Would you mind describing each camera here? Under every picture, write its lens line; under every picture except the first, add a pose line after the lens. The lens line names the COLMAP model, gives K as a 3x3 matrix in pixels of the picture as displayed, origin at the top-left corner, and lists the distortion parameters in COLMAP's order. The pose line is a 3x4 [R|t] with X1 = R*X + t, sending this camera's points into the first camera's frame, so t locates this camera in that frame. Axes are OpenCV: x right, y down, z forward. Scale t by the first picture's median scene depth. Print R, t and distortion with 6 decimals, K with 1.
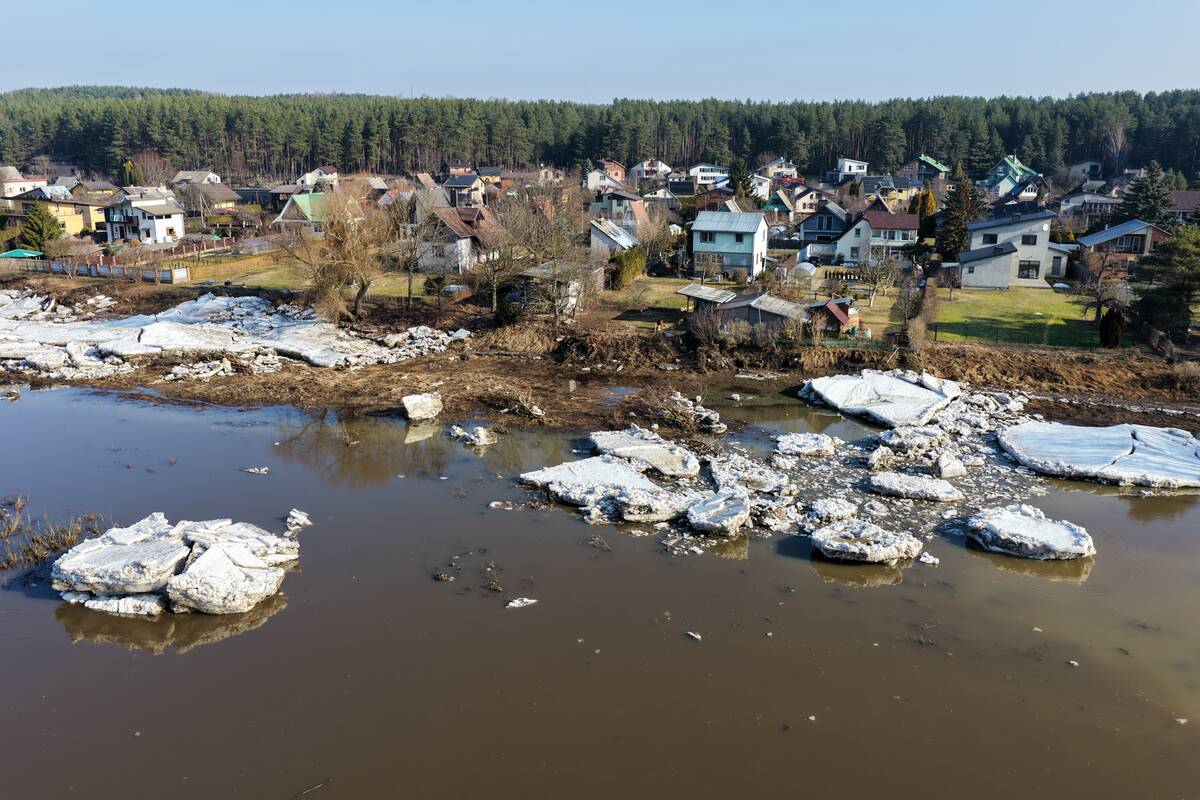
lens RADIAL K [[994.3, 0, 598.0], [0, 994.3, 398.1], [0, 0, 1]] dist [-0.008810, 0.026230]
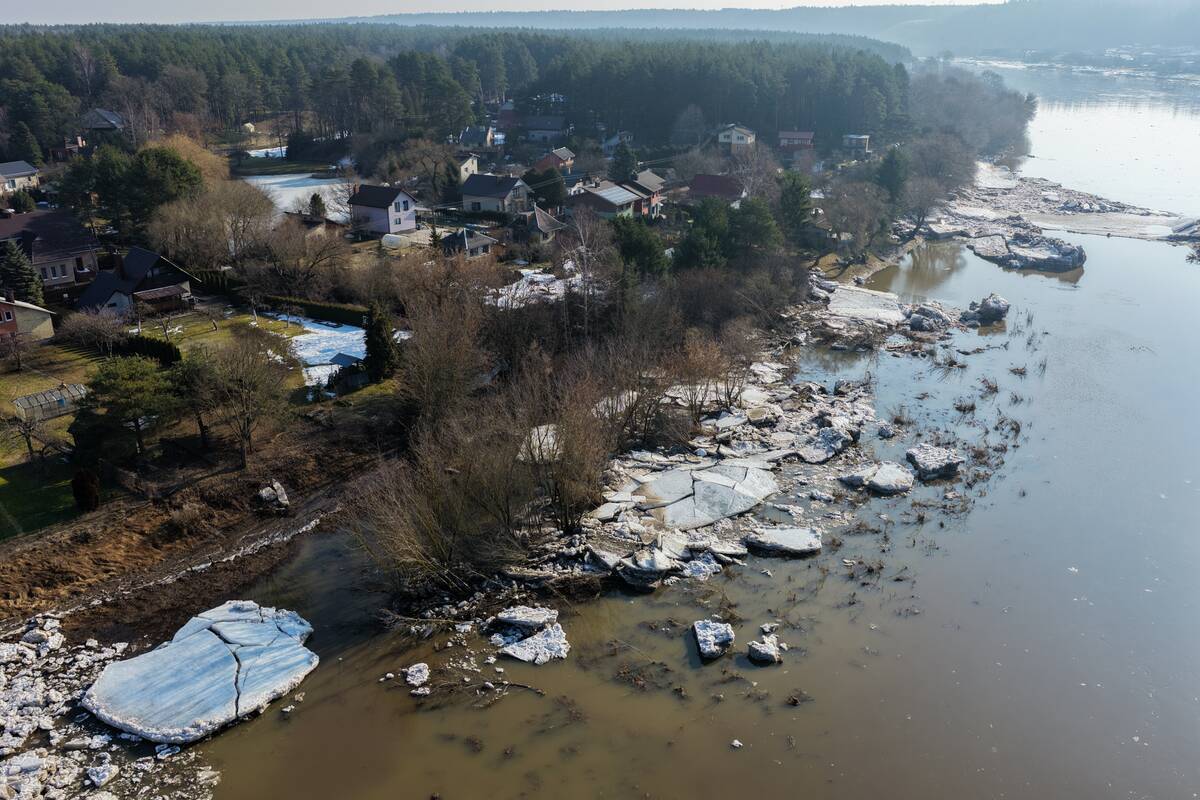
lens RADIAL K [[994.3, 0, 600.7], [0, 994.3, 397.6], [0, 0, 1]] dist [-0.008810, 0.026230]
pose [[0.379888, -0.326839, 0.865368, -0.064593], [0.241119, 0.938147, 0.248478, -0.246250], [-0.893055, 0.114263, 0.435198, 0.156024]]
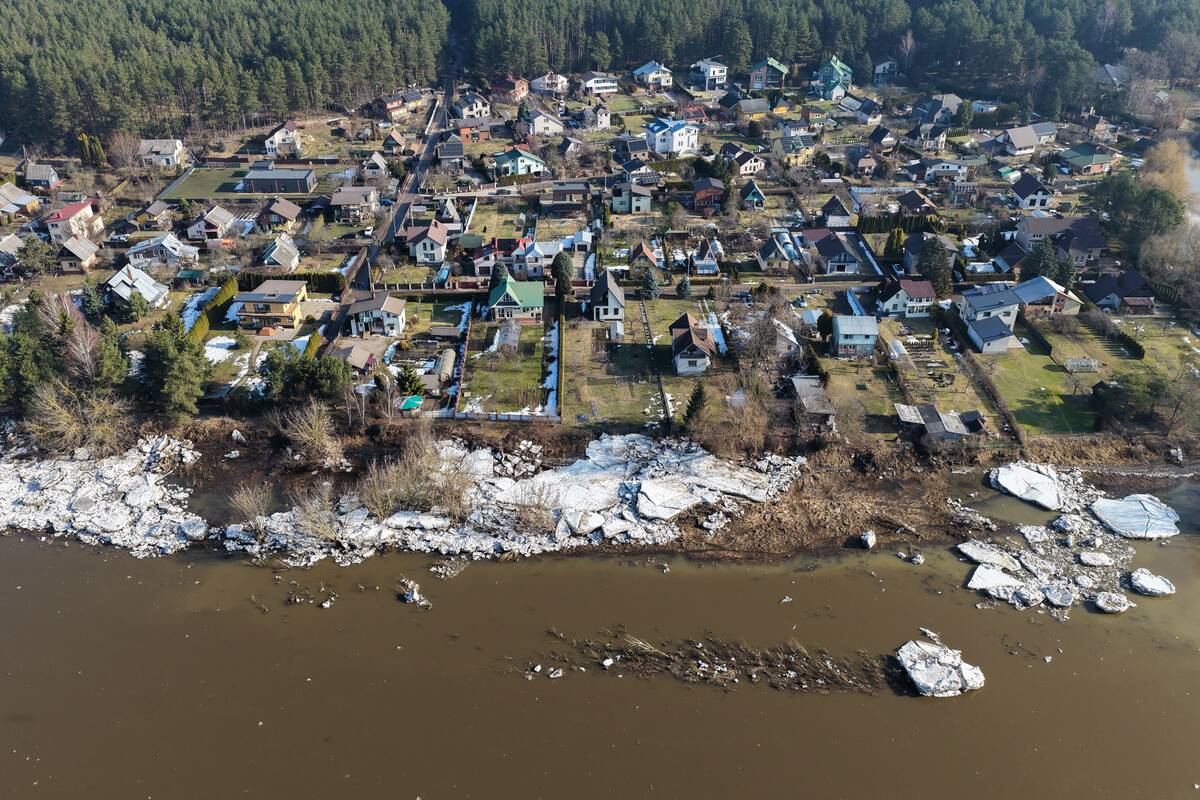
lens RADIAL K [[994.3, 0, 609.8], [0, 994.3, 398.6], [0, 0, 1]] dist [-0.008810, 0.026230]
pose [[0.940110, -0.173367, 0.293493, -1.077488], [0.084370, 0.952559, 0.292426, -0.806113], [-0.330266, -0.250150, 0.910137, -0.599962]]
